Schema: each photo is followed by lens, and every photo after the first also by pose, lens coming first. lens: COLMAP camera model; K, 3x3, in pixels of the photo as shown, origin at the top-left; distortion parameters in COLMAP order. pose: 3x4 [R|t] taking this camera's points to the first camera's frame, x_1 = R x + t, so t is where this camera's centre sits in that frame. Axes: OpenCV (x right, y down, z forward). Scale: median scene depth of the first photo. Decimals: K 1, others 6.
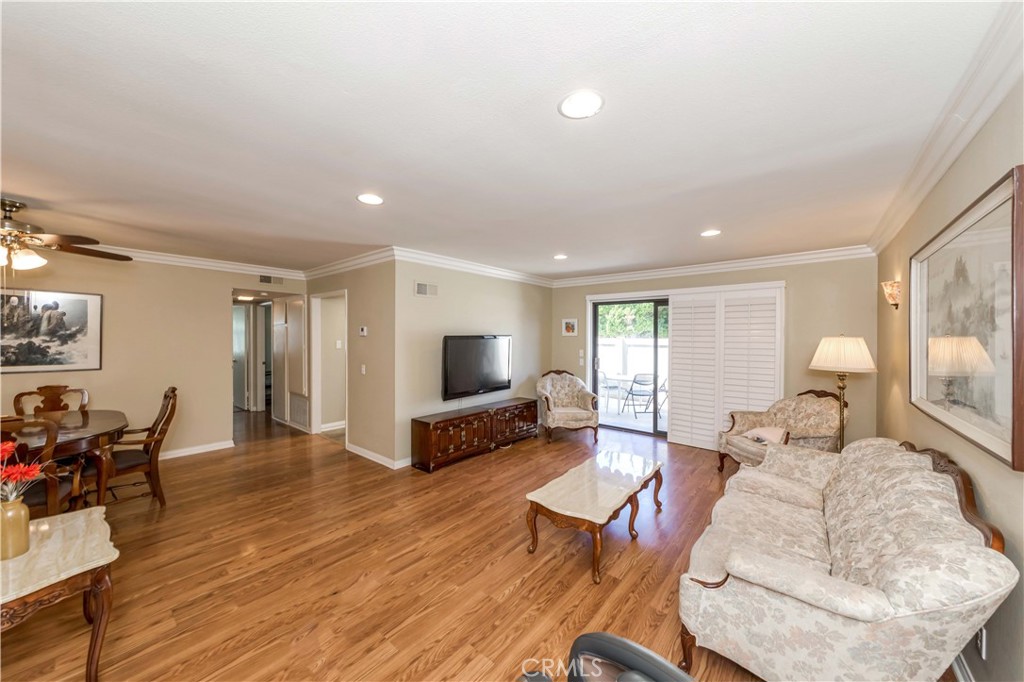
lens RADIAL K [[367.0, 0, 507.6], [0, 367.0, 336.8], [0, 0, 1]] dist [0.001622, 0.001145]
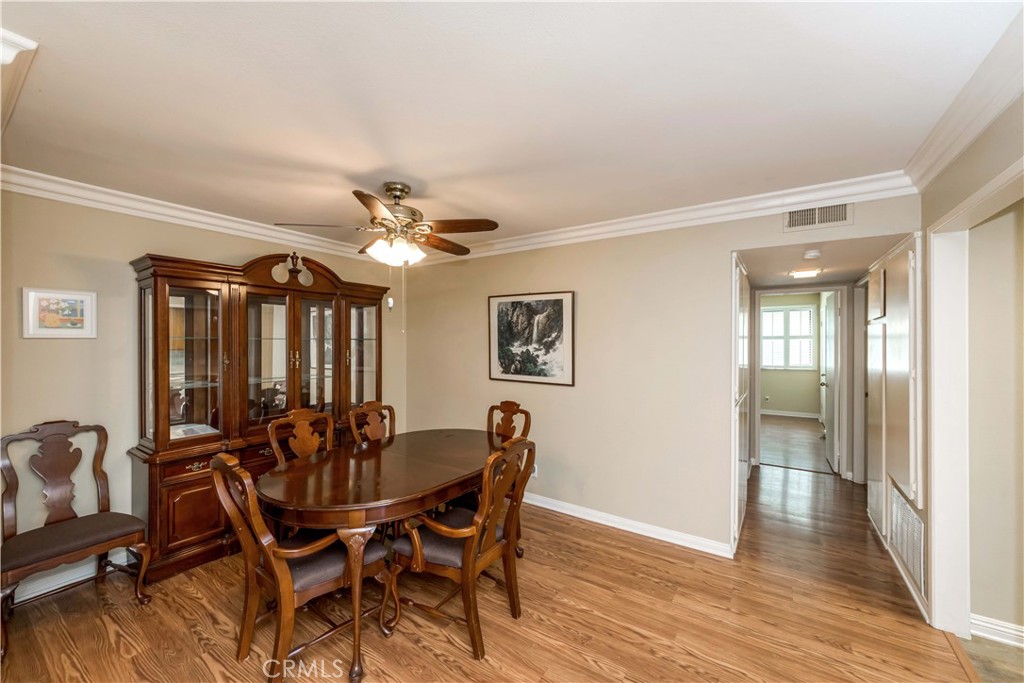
lens RADIAL K [[388.9, 0, 511.5], [0, 388.9, 342.8], [0, 0, 1]] dist [-0.001390, -0.000324]
pose [[0.109113, -0.003036, -0.994025, -0.316049], [-0.000775, 0.999995, -0.003140, -0.001135], [0.994029, 0.001113, 0.109110, 0.838577]]
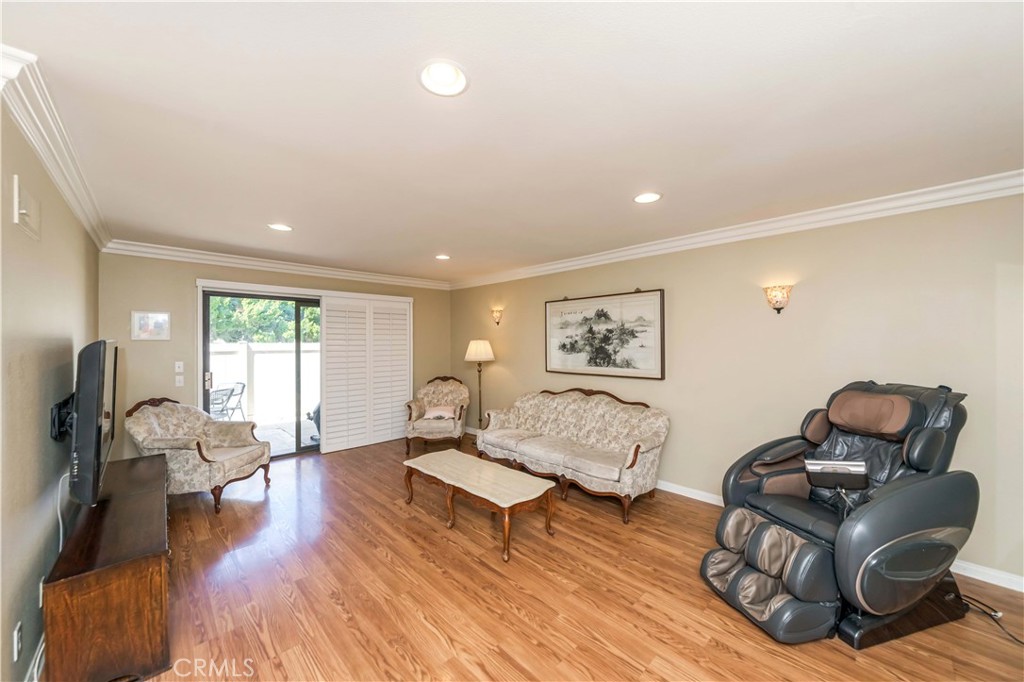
lens RADIAL K [[372.5, 0, 506.2], [0, 372.5, 341.6], [0, 0, 1]] dist [-0.005654, -0.000302]
pose [[0.110133, -0.010649, 0.993860, -0.627320], [0.005323, 0.999935, 0.010125, -0.006360], [-0.993903, 0.004175, 0.110182, 0.606769]]
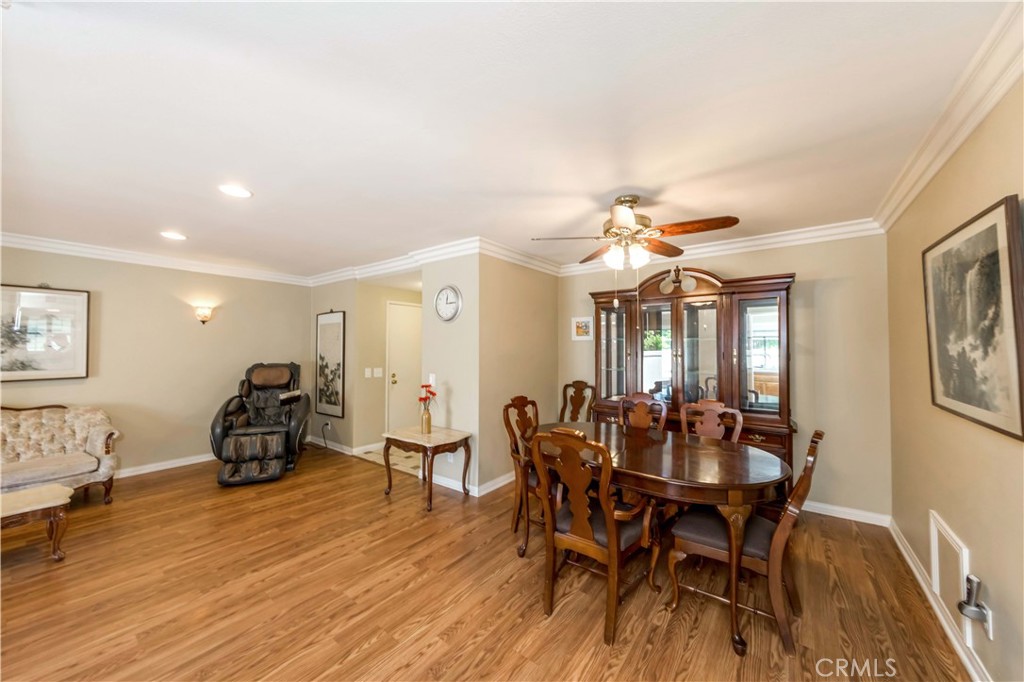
lens RADIAL K [[367.0, 0, 509.3], [0, 367.0, 340.5], [0, 0, 1]] dist [0.001622, 0.001145]
pose [[-0.999130, -0.008827, -0.040755, -0.726823], [-0.007932, 0.999725, -0.022072, 0.017443], [0.040939, -0.021730, -0.998925, 1.387014]]
